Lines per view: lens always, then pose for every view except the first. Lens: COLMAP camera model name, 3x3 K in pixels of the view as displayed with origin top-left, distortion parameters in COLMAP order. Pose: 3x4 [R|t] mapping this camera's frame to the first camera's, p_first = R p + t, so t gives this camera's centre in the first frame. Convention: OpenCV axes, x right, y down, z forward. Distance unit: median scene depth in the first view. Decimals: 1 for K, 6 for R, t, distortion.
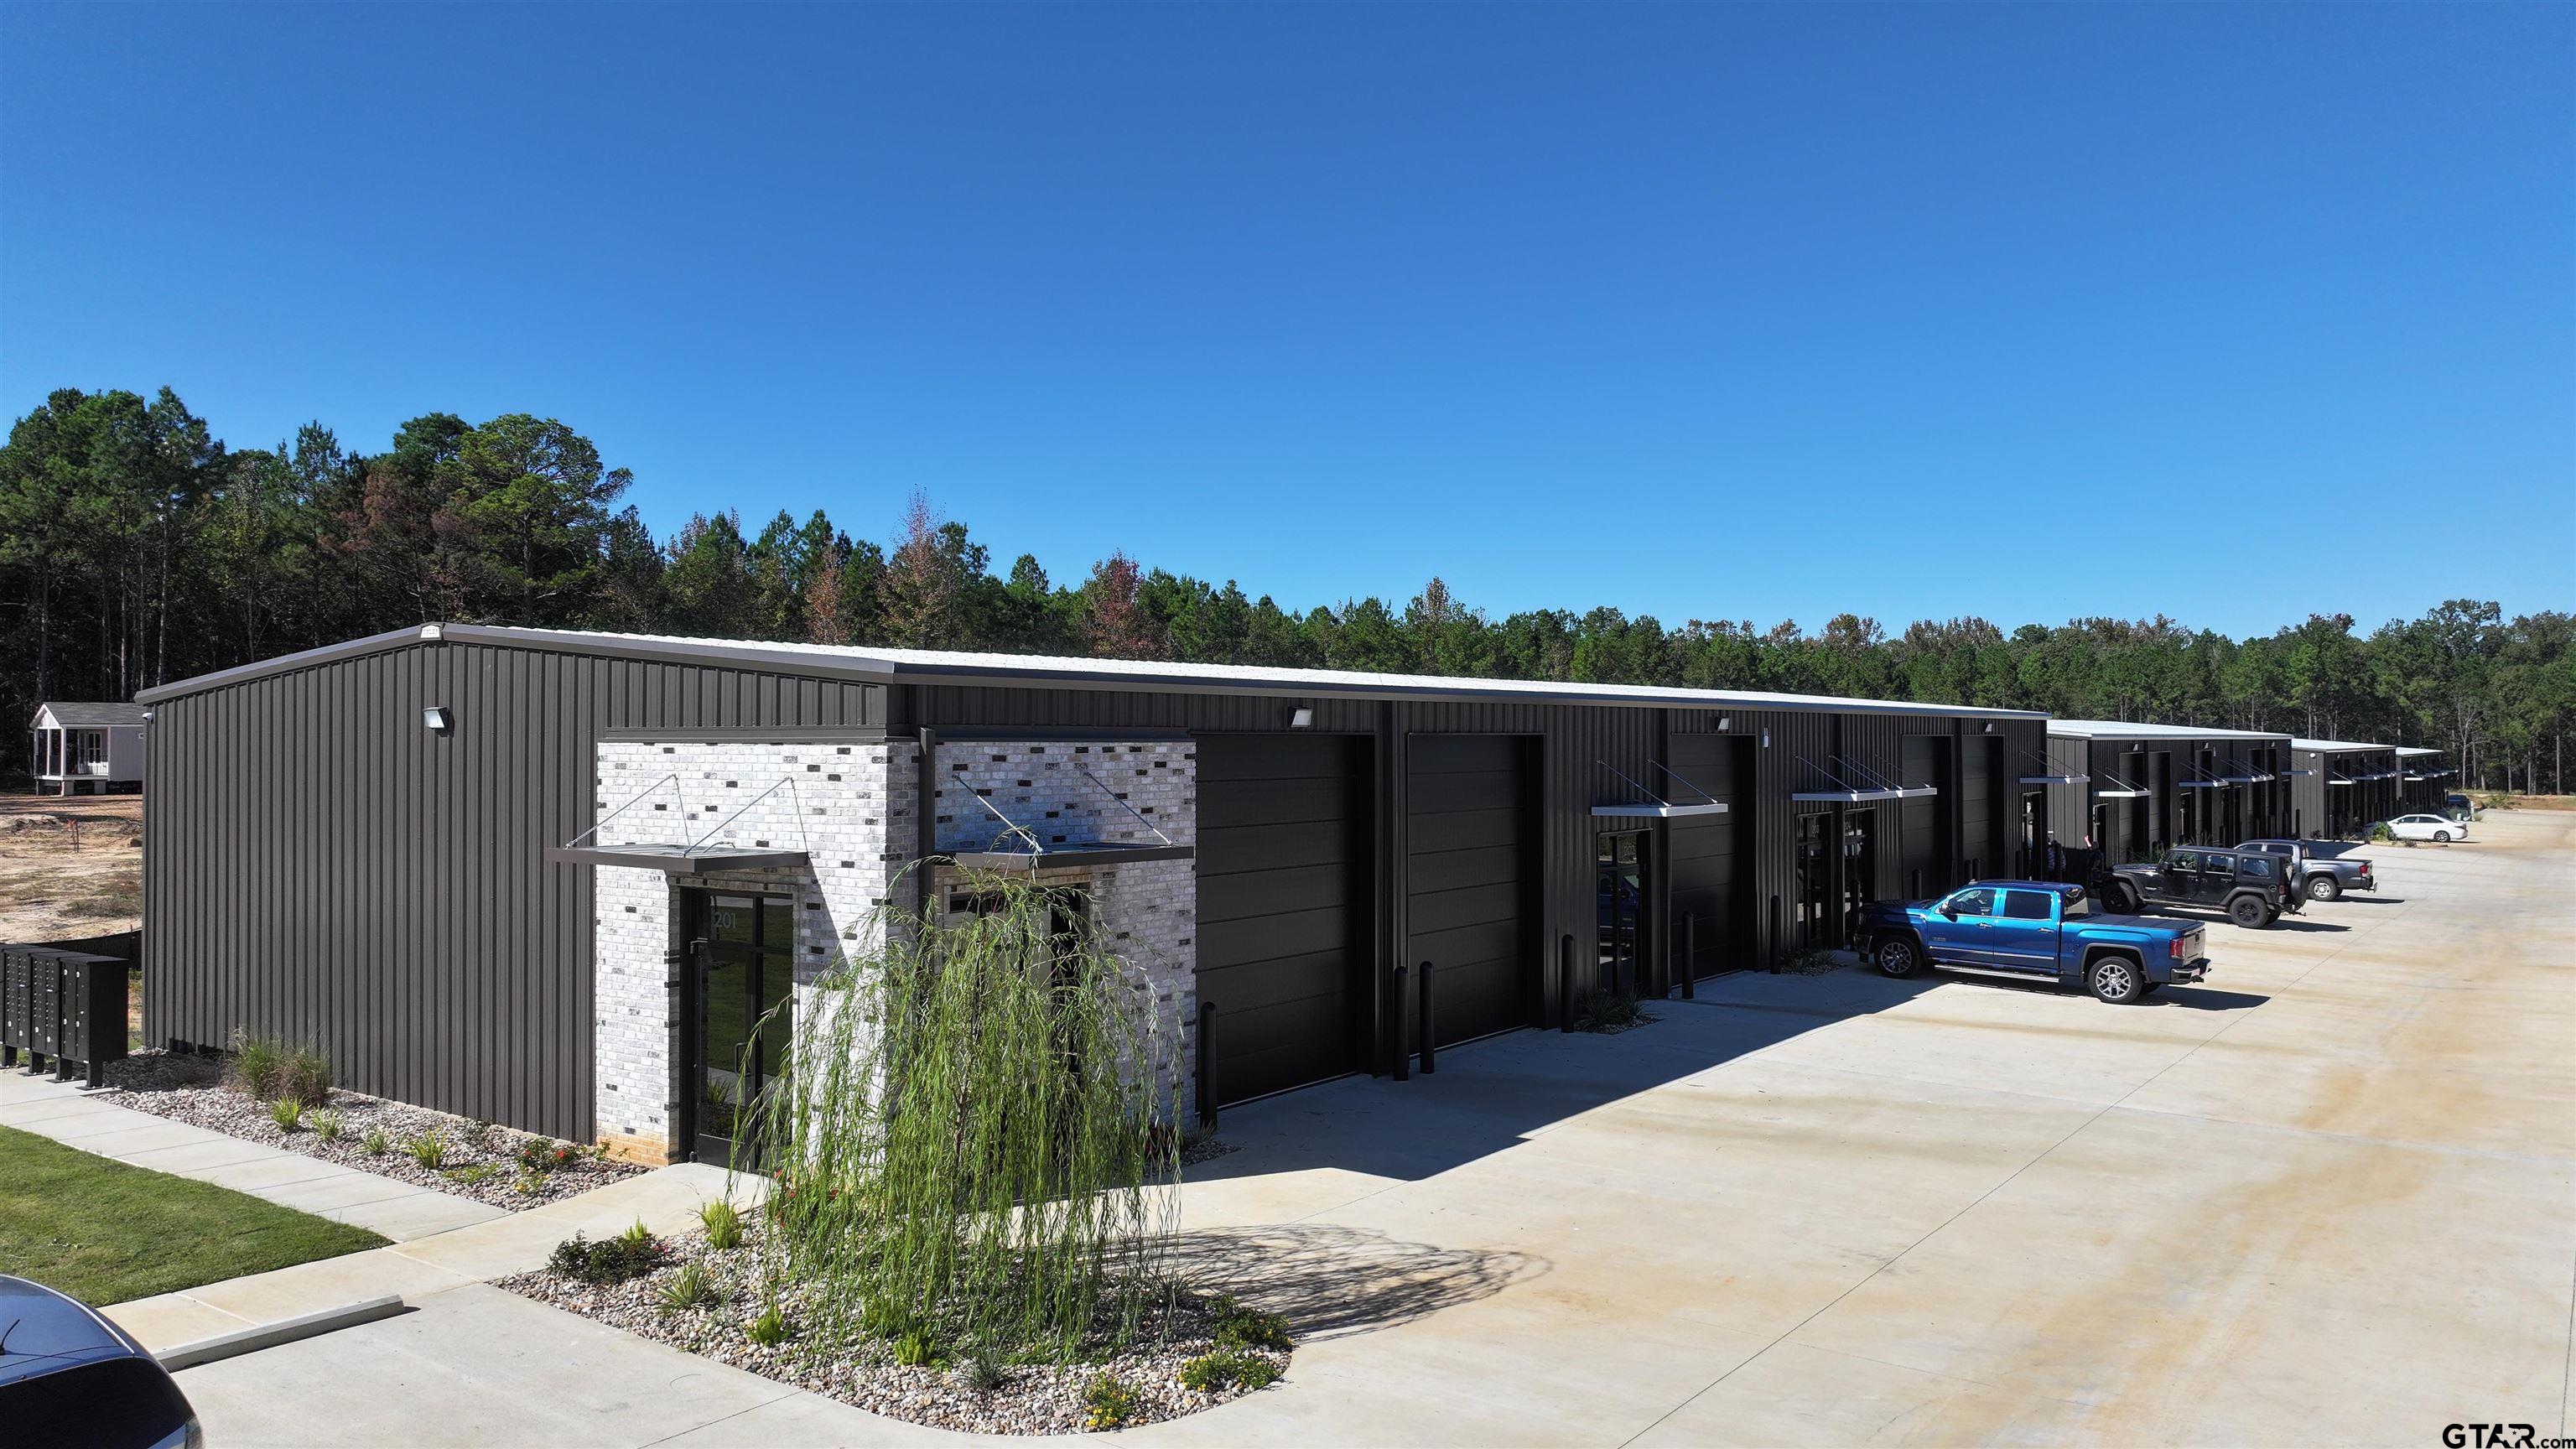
lens RADIAL K [[1813.1, 0, 1294.4], [0, 1813.1, 717.3], [0, 0, 1]] dist [0.001563, 0.008717]
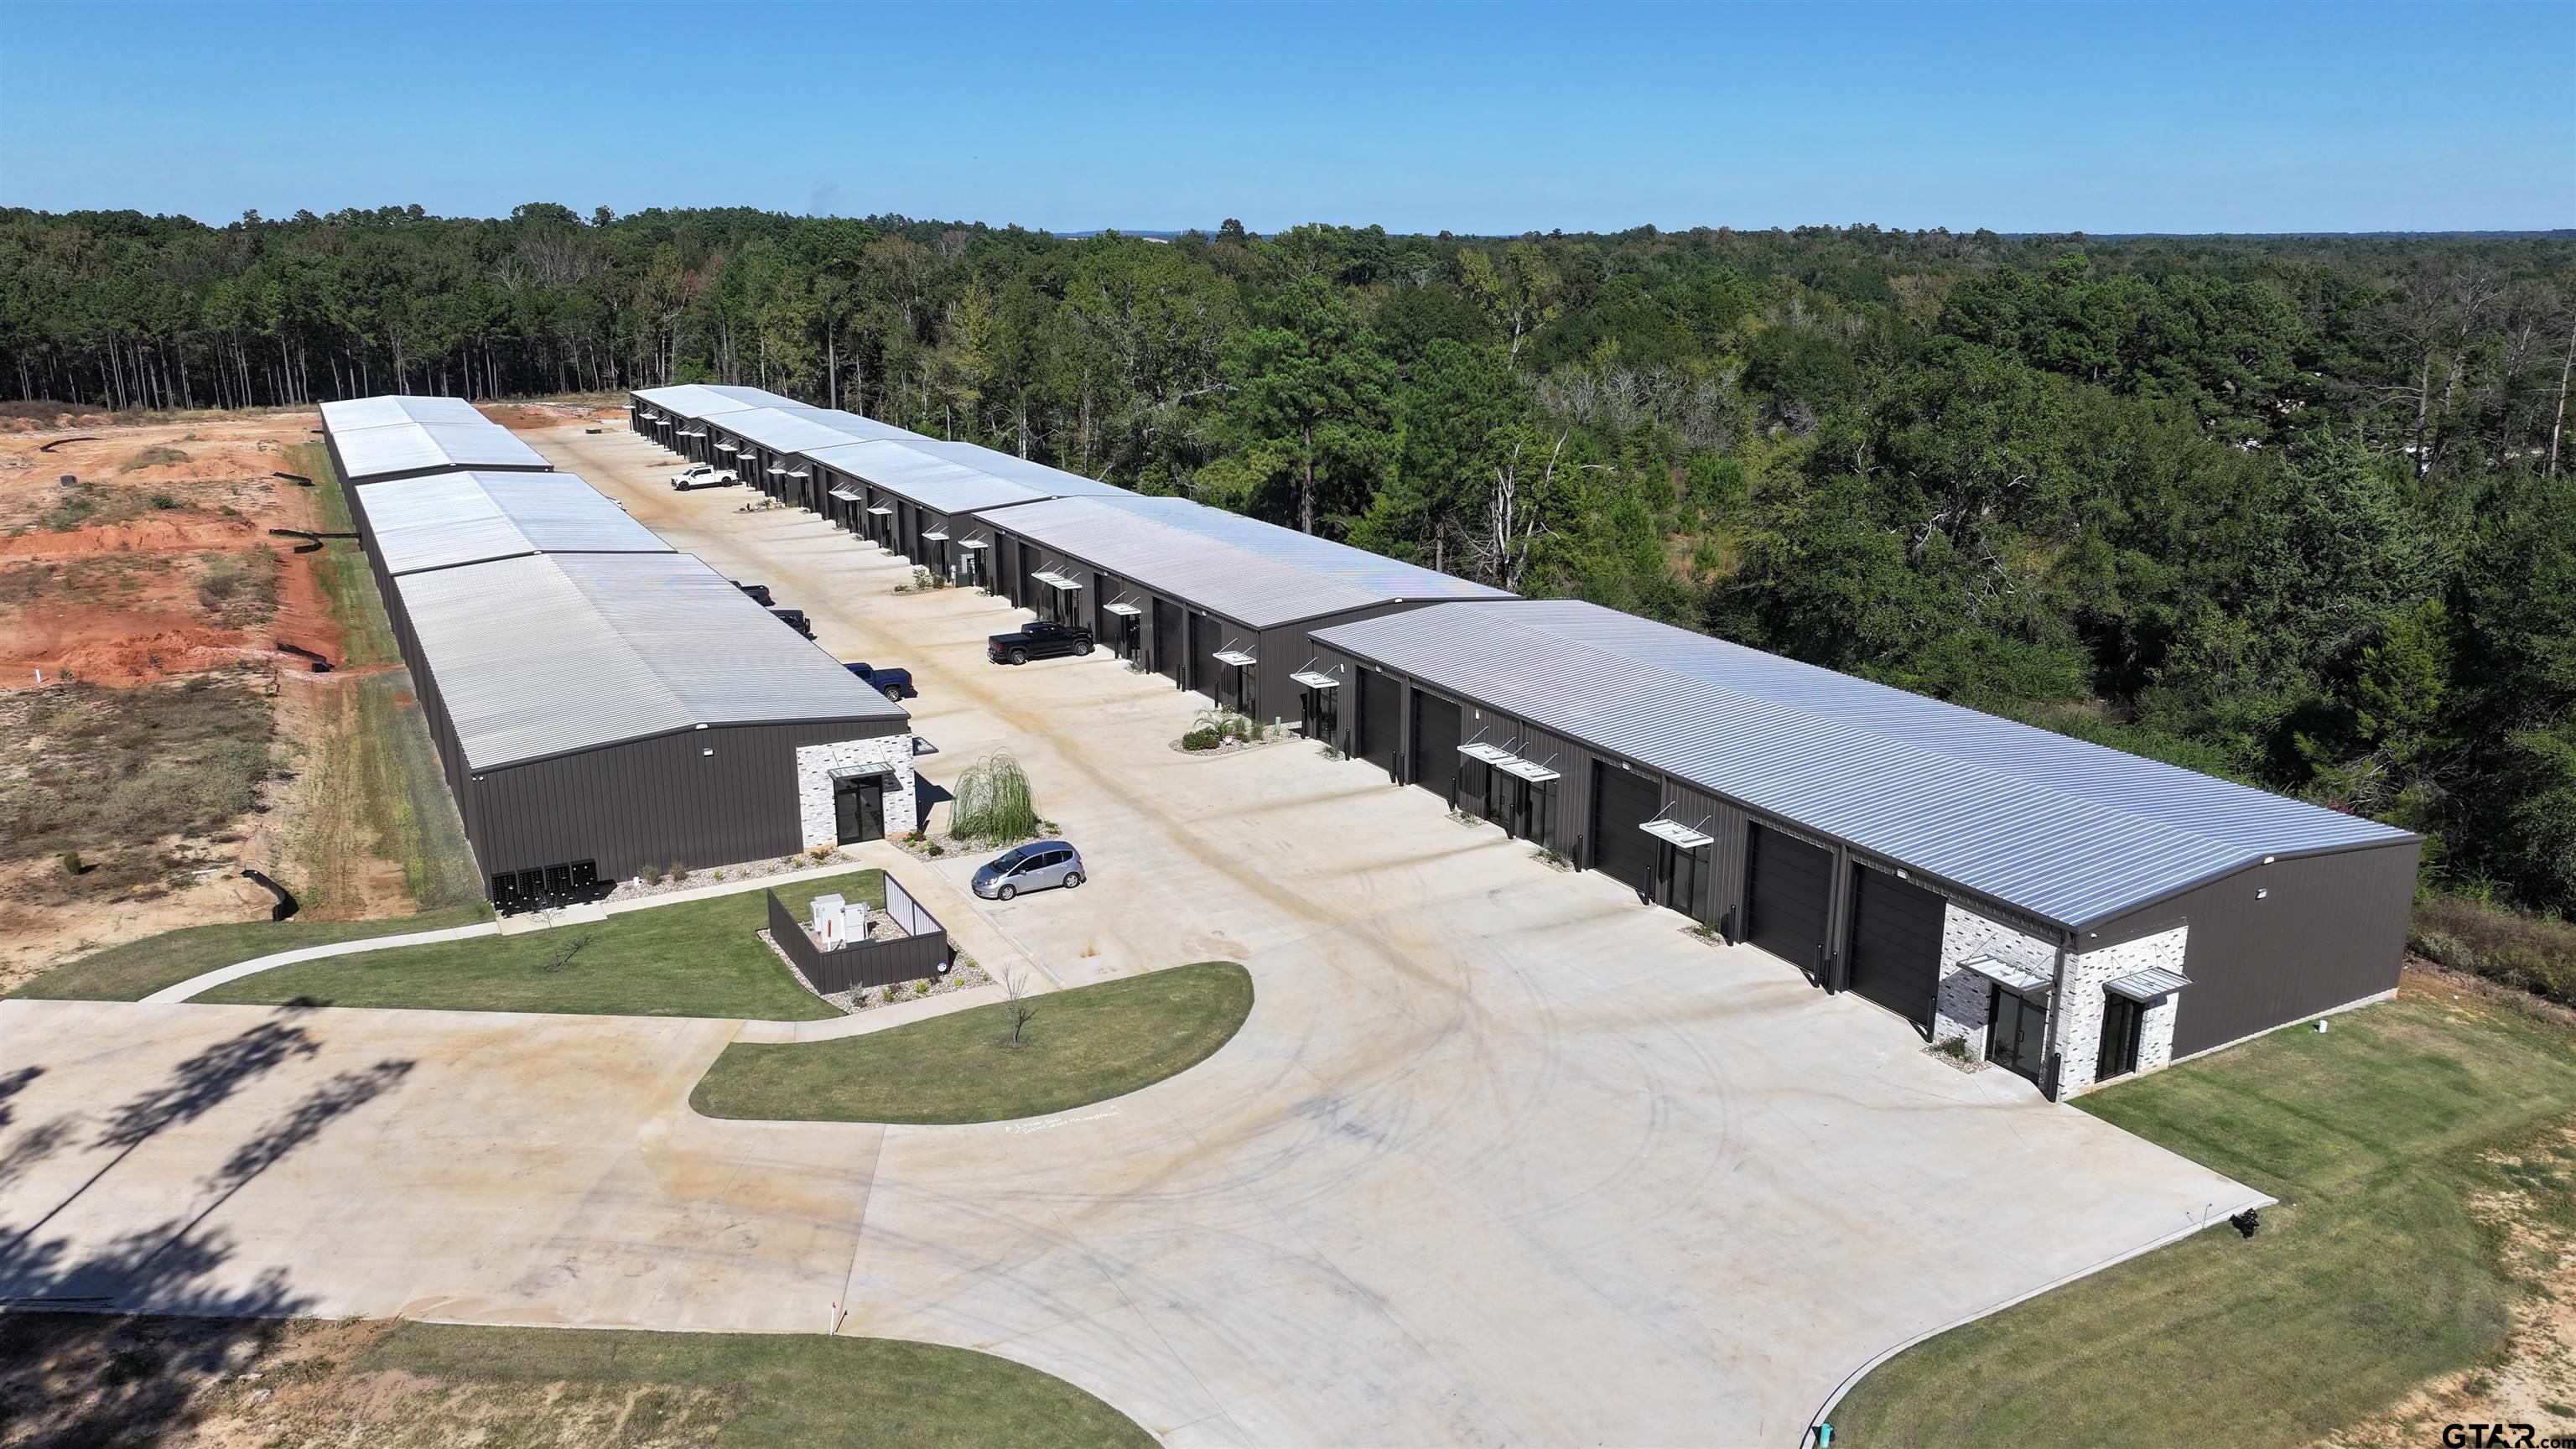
lens RADIAL K [[1813.1, 0, 1288.7], [0, 1813.1, 719.3], [0, 0, 1]] dist [0.001563, 0.008717]
pose [[0.423940, -0.234240, 0.874875, -1.862434], [-0.011860, 0.964457, 0.263972, -0.601670], [-0.905612, -0.122284, 0.406094, -0.807817]]
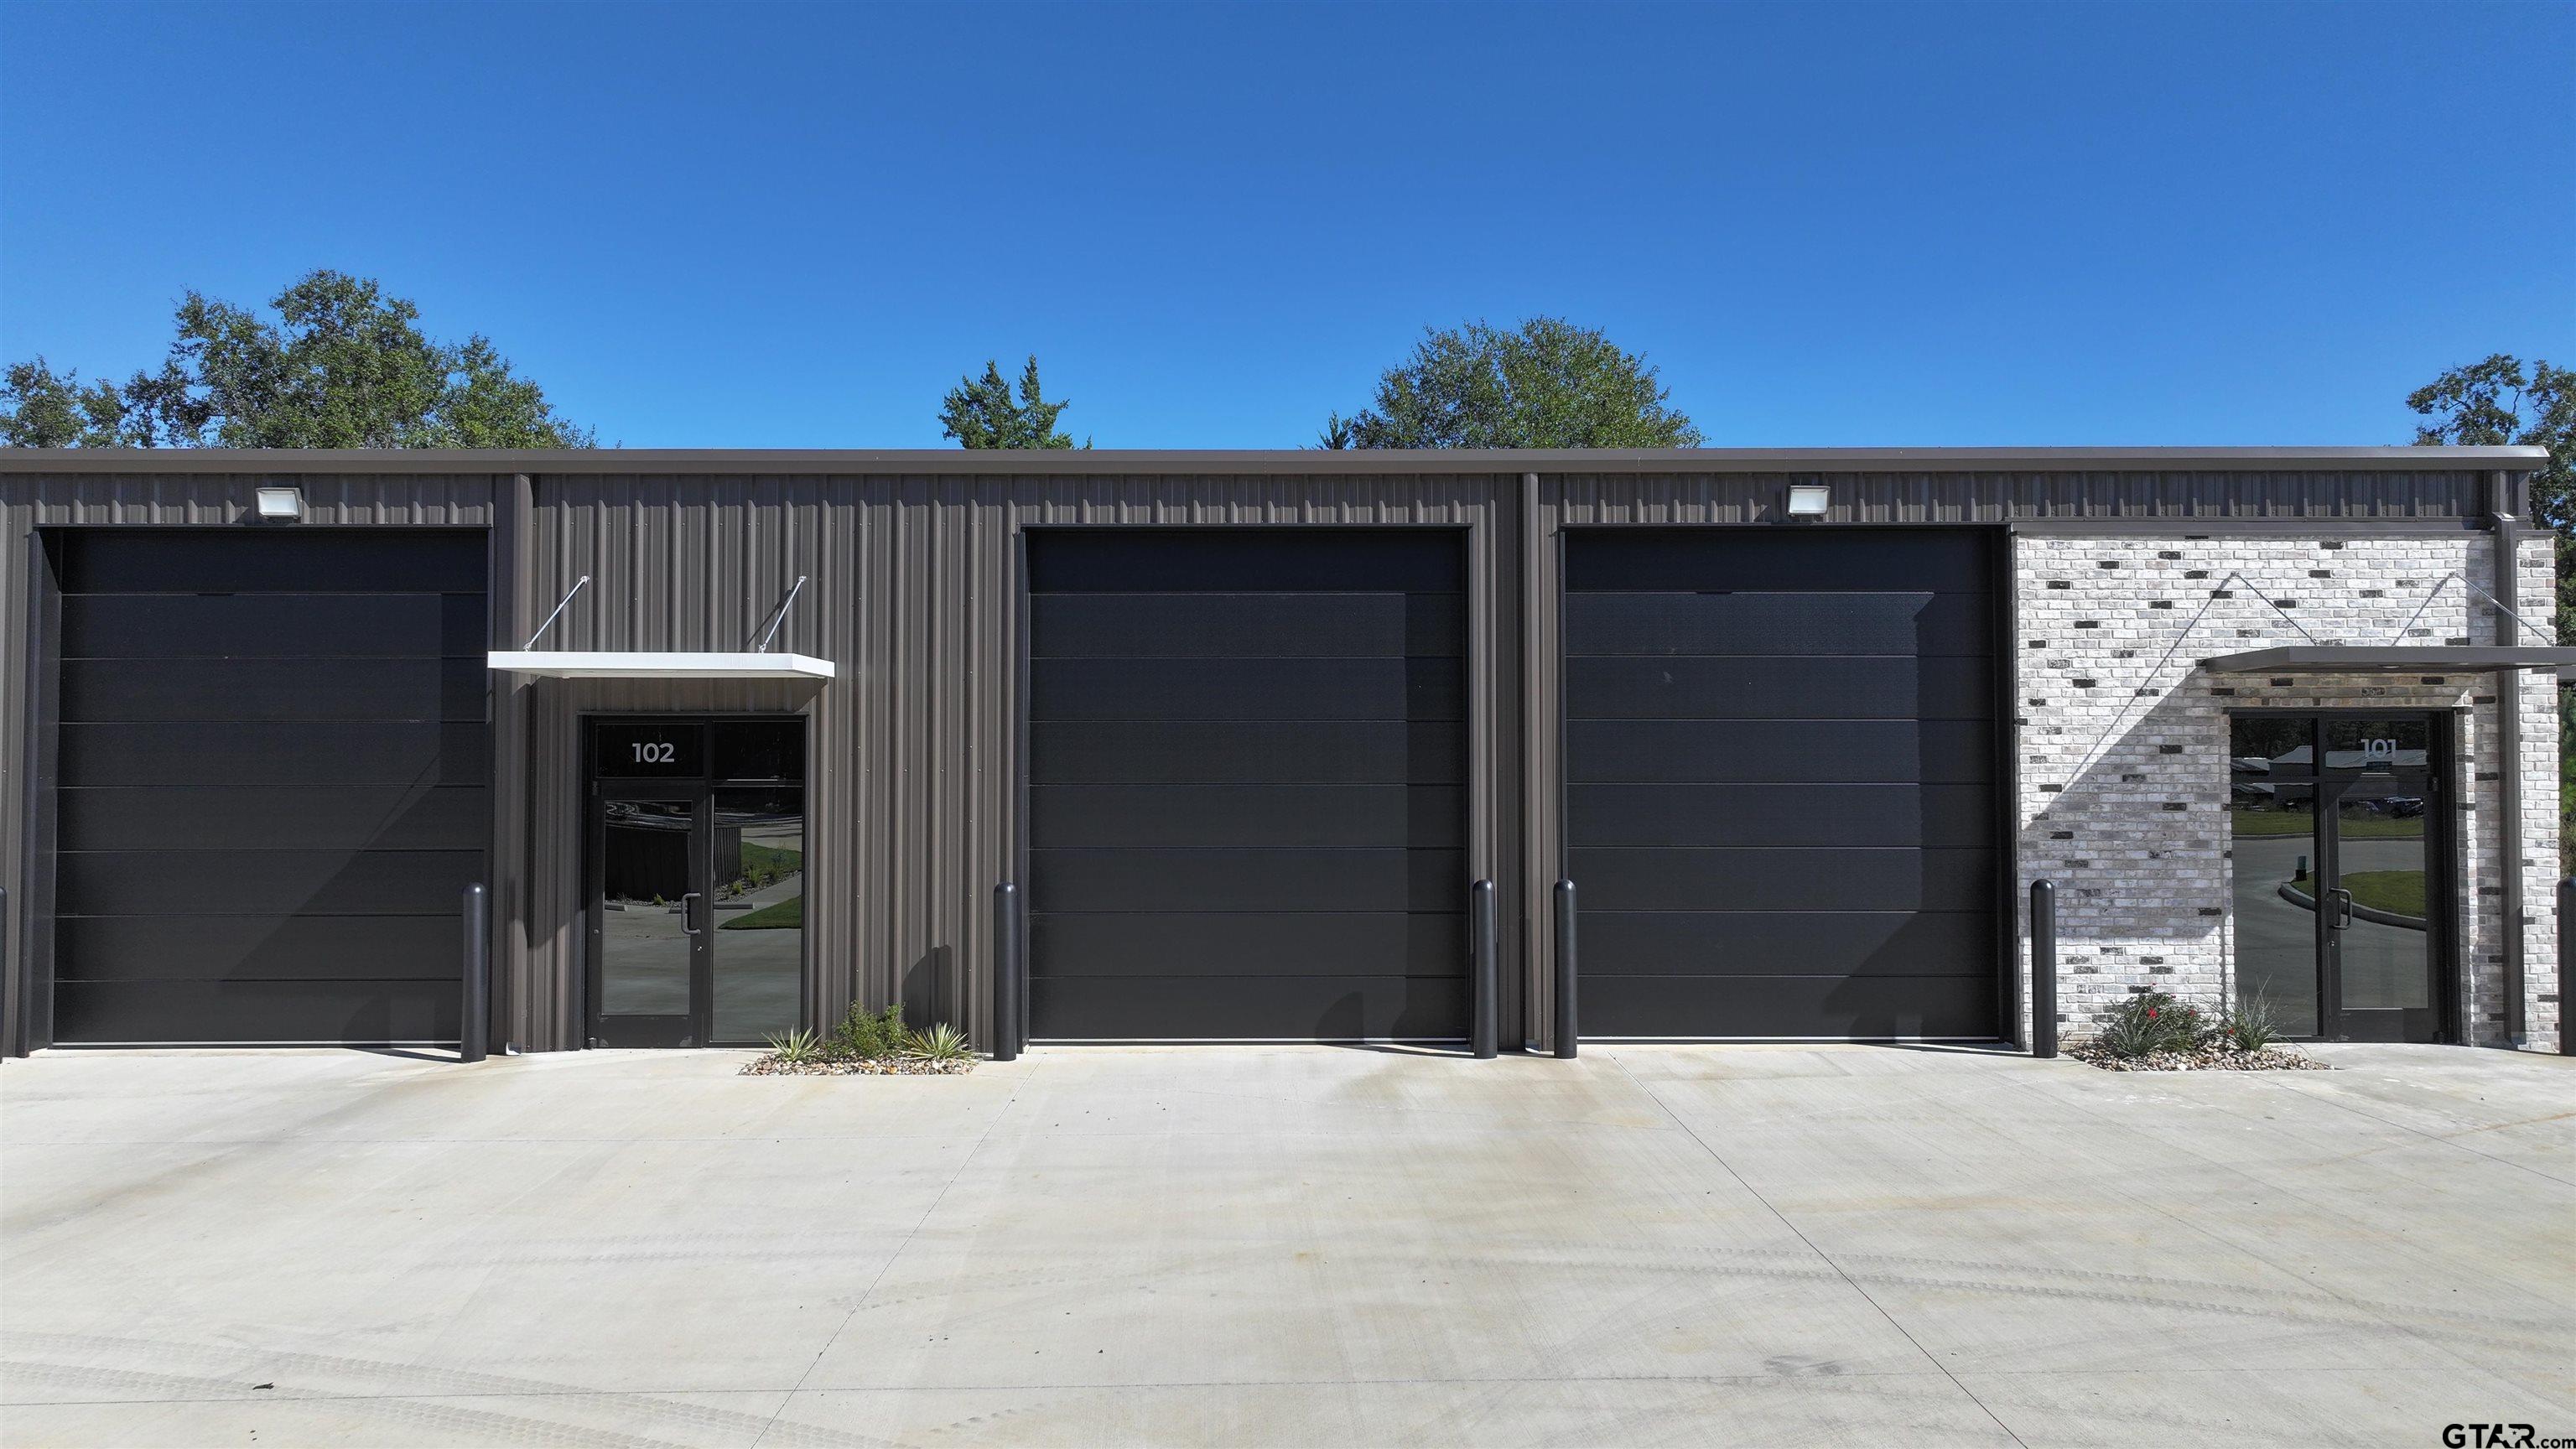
lens RADIAL K [[1813.1, 0, 1300.2], [0, 1813.1, 722.4], [0, 0, 1]] dist [0.001563, 0.008717]
pose [[-0.595757, 0.026249, 0.802736, -0.496065], [-0.006776, 0.999266, -0.037704, 0.045590], [-0.803136, -0.027902, -0.595142, -0.273396]]
